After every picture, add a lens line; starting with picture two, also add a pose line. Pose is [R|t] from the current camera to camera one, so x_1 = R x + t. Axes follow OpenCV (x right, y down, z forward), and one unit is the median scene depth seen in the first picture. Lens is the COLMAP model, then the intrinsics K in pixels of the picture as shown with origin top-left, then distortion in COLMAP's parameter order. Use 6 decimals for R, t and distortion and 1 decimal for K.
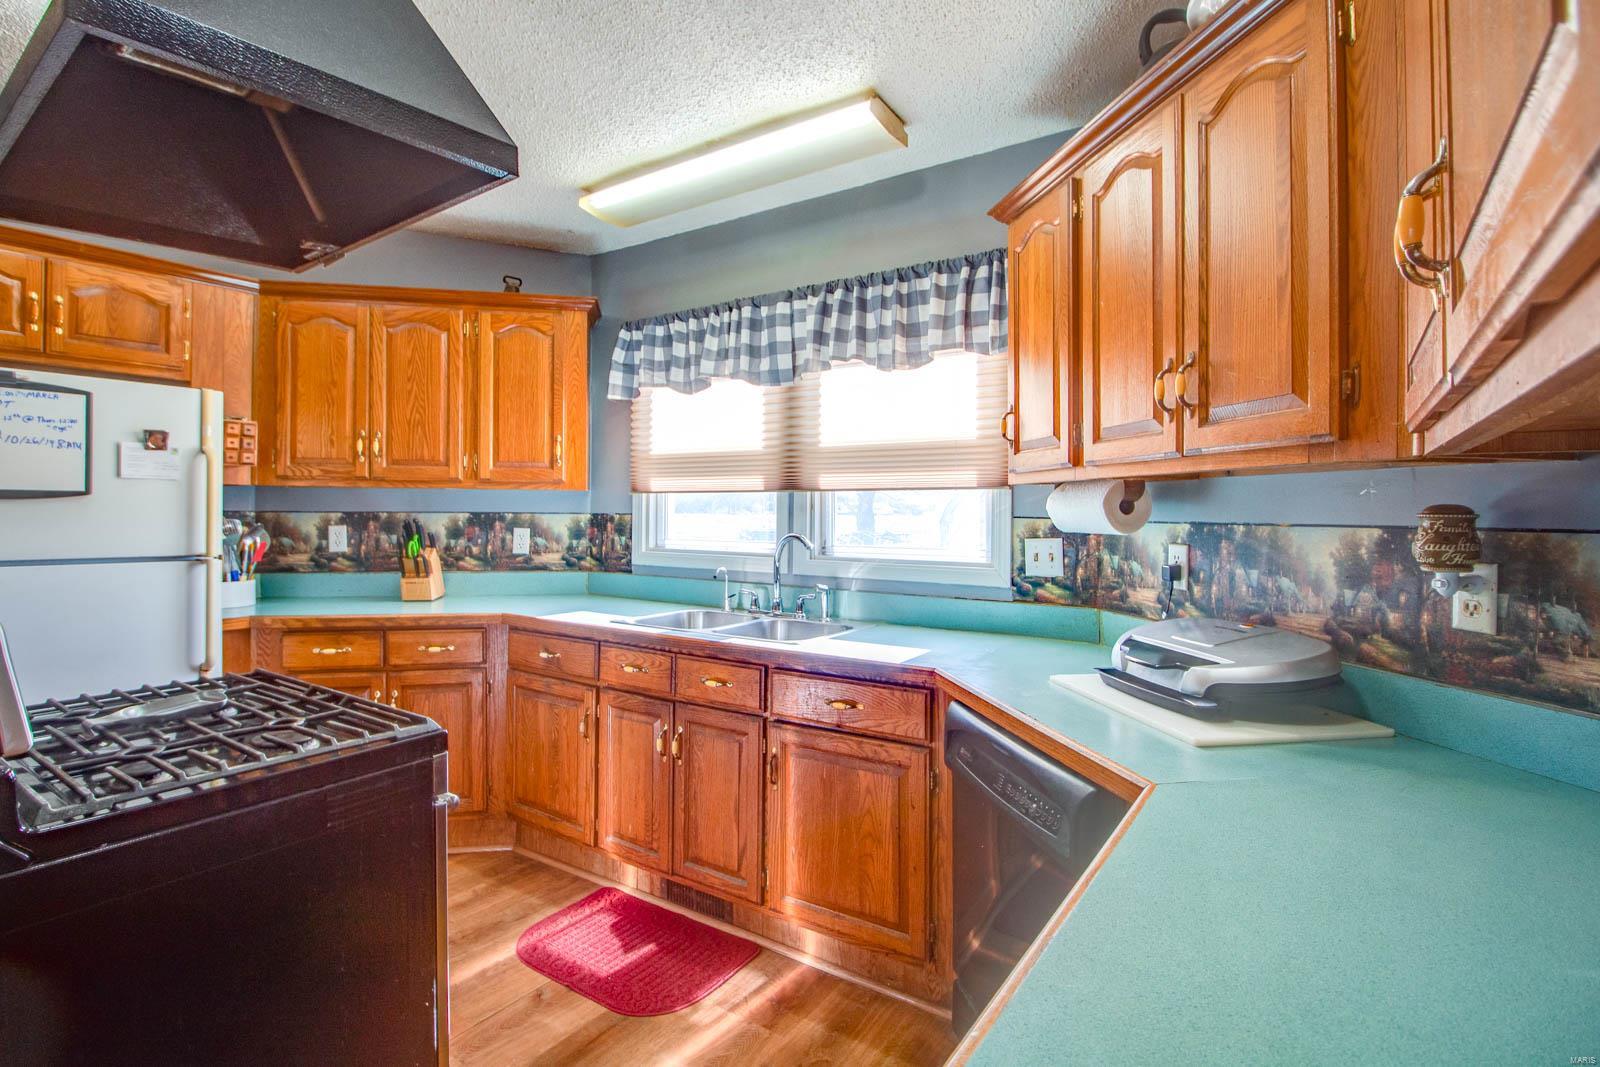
lens RADIAL K [[786.6, 0, 794.7], [0, 786.6, 509.8], [0, 0, 1]] dist [-0.017194, -0.008431]
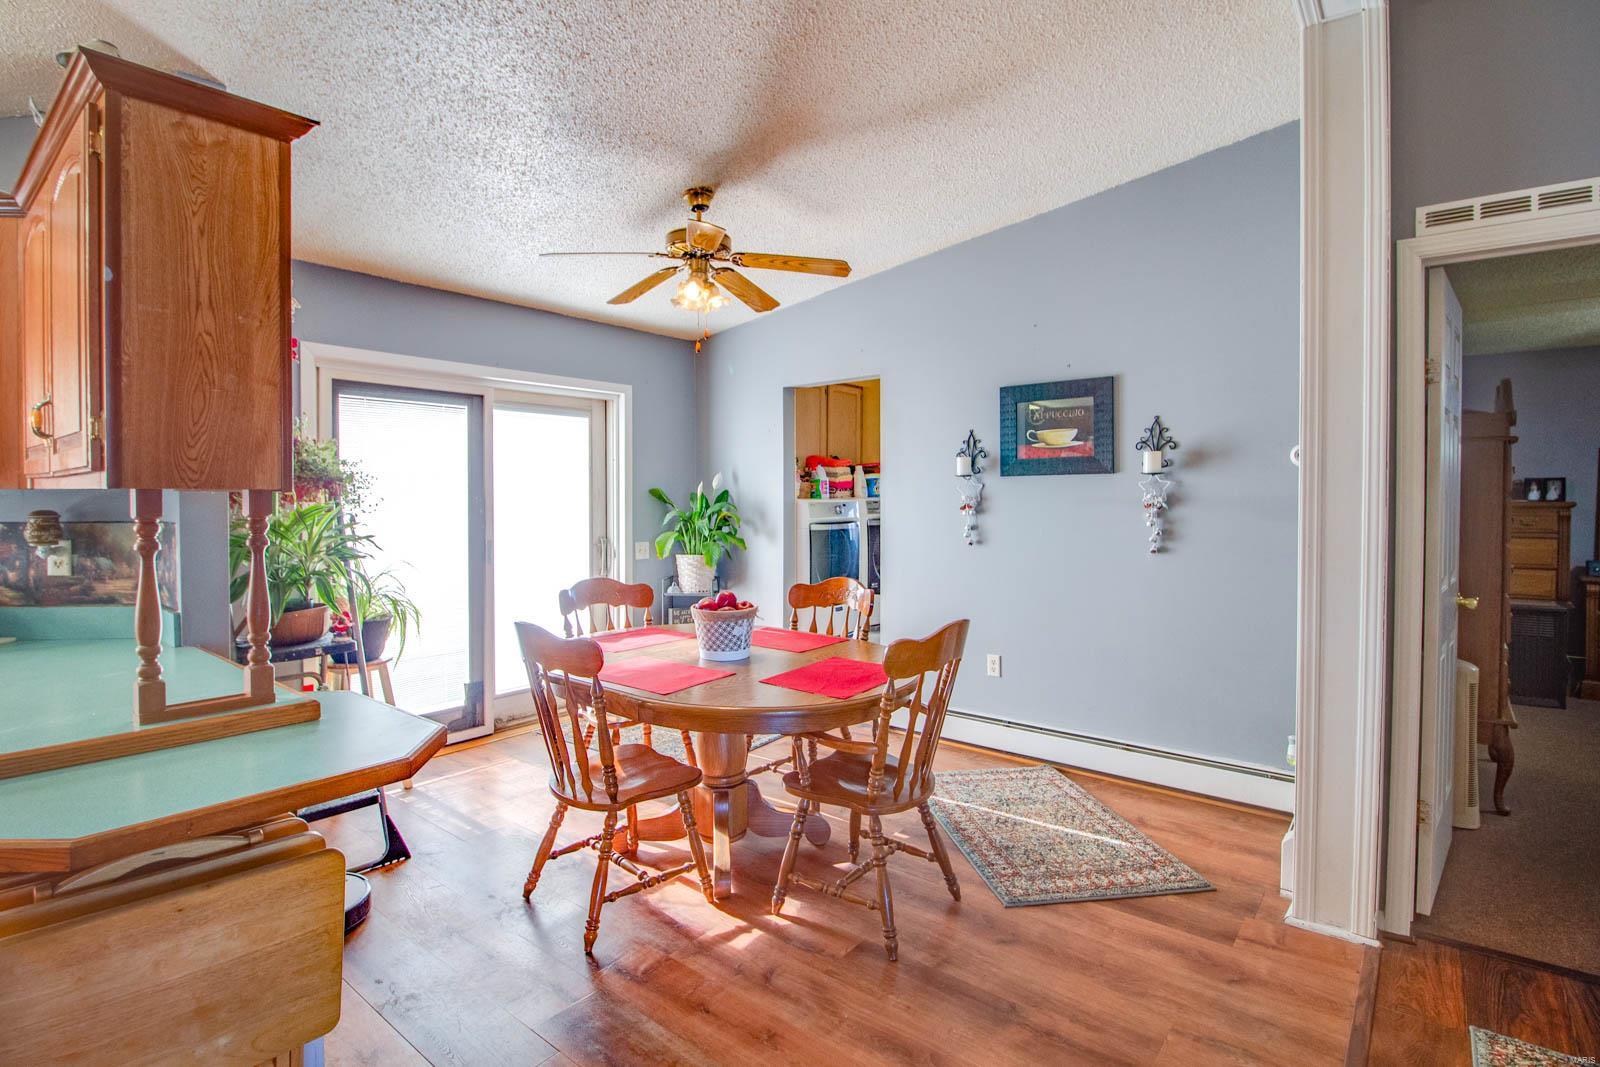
lens RADIAL K [[786.6, 0, 794.7], [0, 786.6, 509.8], [0, 0, 1]] dist [-0.017194, -0.008431]
pose [[0.070033, -0.022012, 0.997302, -0.463639], [0.002841, 0.999757, 0.021867, -0.022332], [-0.997541, 0.001302, 0.070079, -0.496517]]
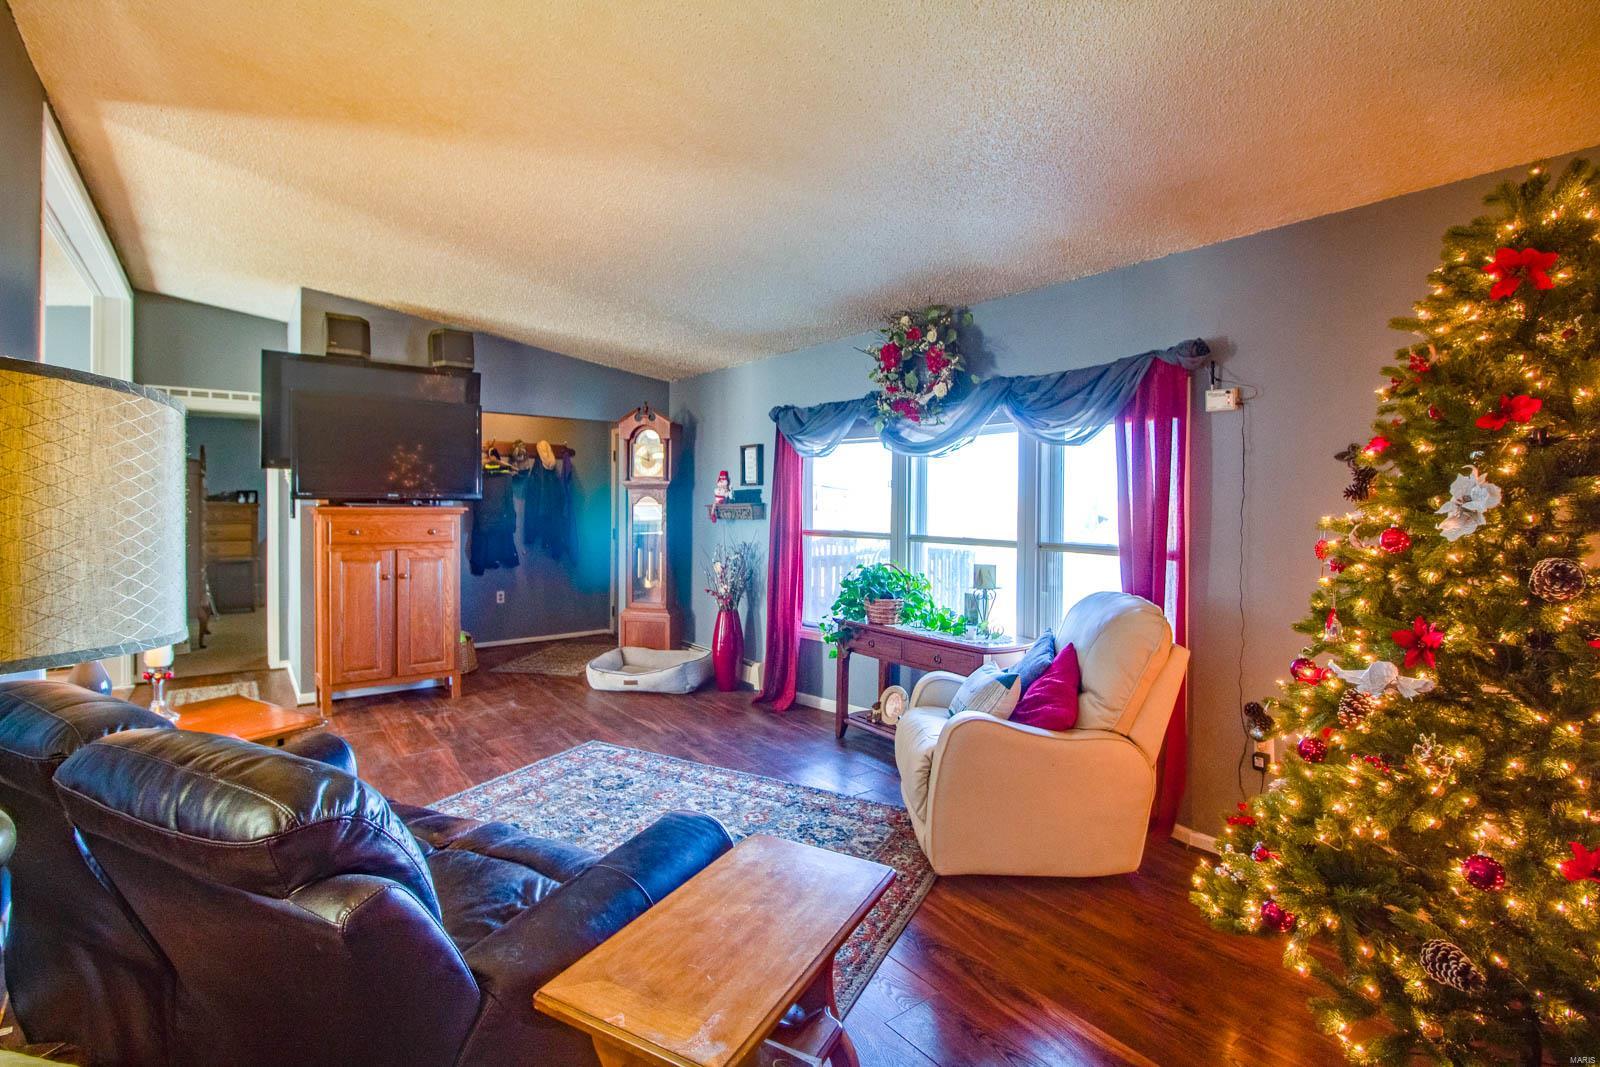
lens RADIAL K [[786.6, 0, 794.7], [0, 786.6, 509.8], [0, 0, 1]] dist [-0.017194, -0.008431]
pose [[-0.944496, -0.020838, 0.327860, -2.064156], [-0.017264, 0.999756, 0.013807, -0.063225], [-0.328068, 0.007381, -0.944625, 0.373050]]
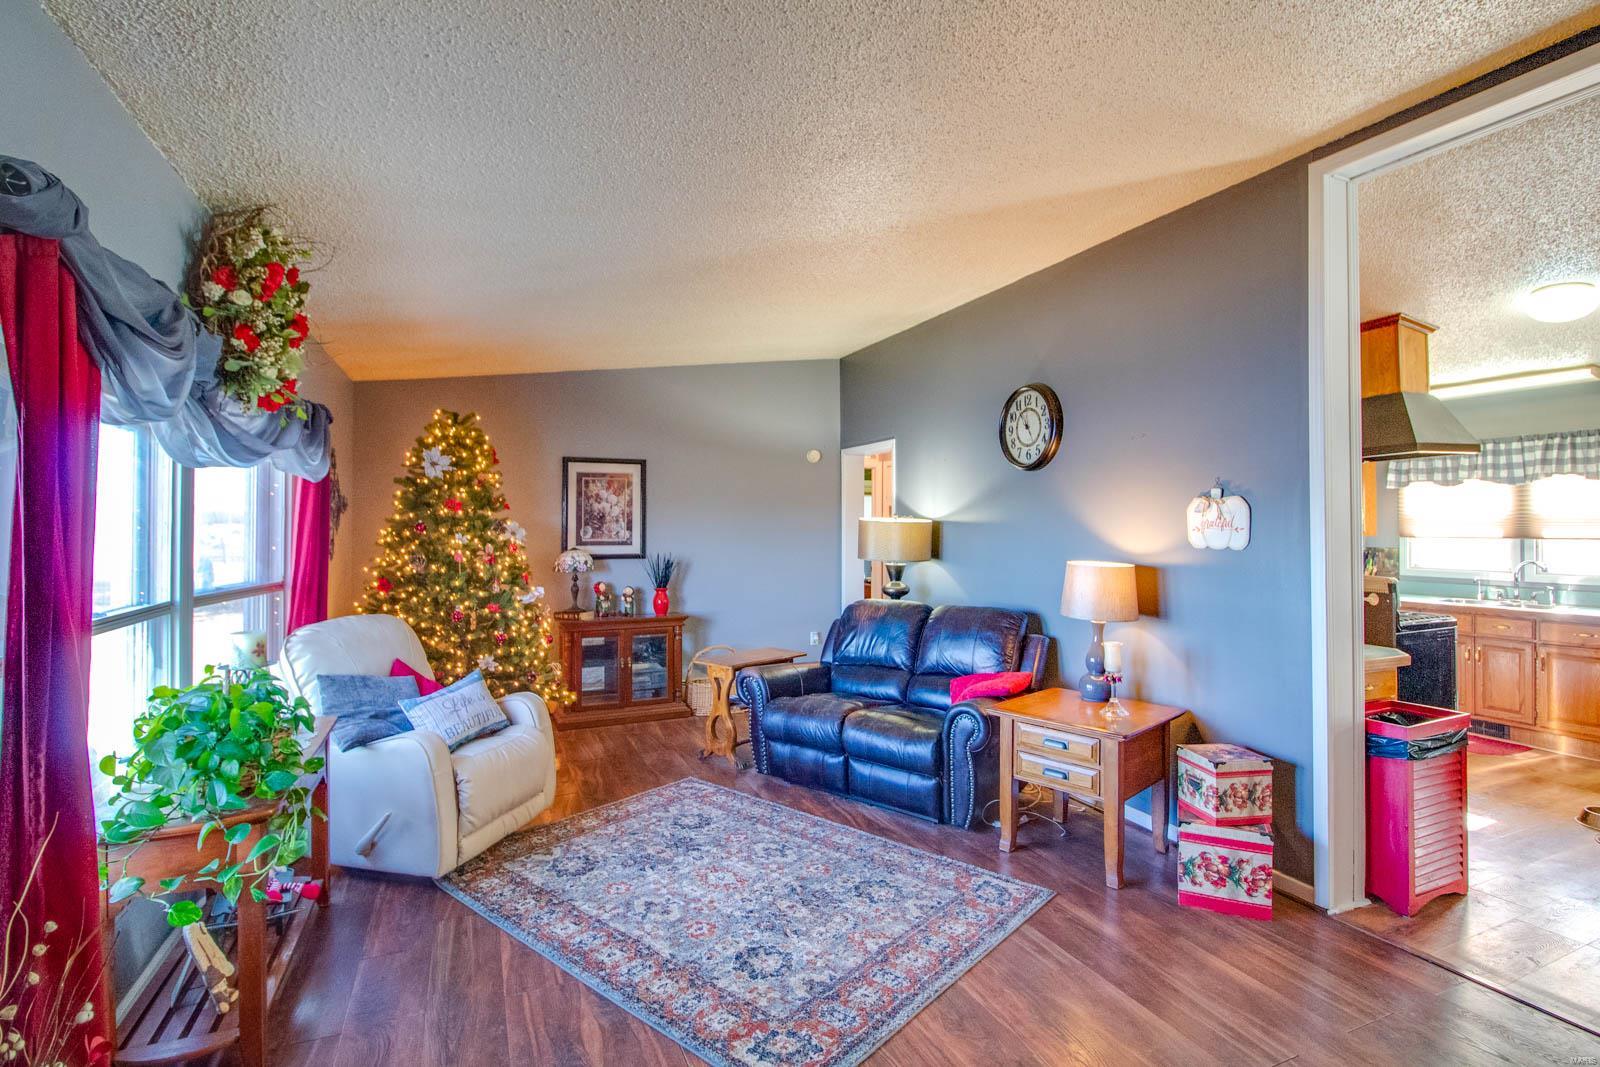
lens RADIAL K [[786.6, 0, 794.7], [0, 786.6, 509.8], [0, 0, 1]] dist [-0.017194, -0.008431]
pose [[0.840847, -0.019373, -0.540927, -0.584810], [0.009247, 0.999728, -0.021431, -0.083968], [0.541194, 0.013019, 0.840797, -1.879375]]
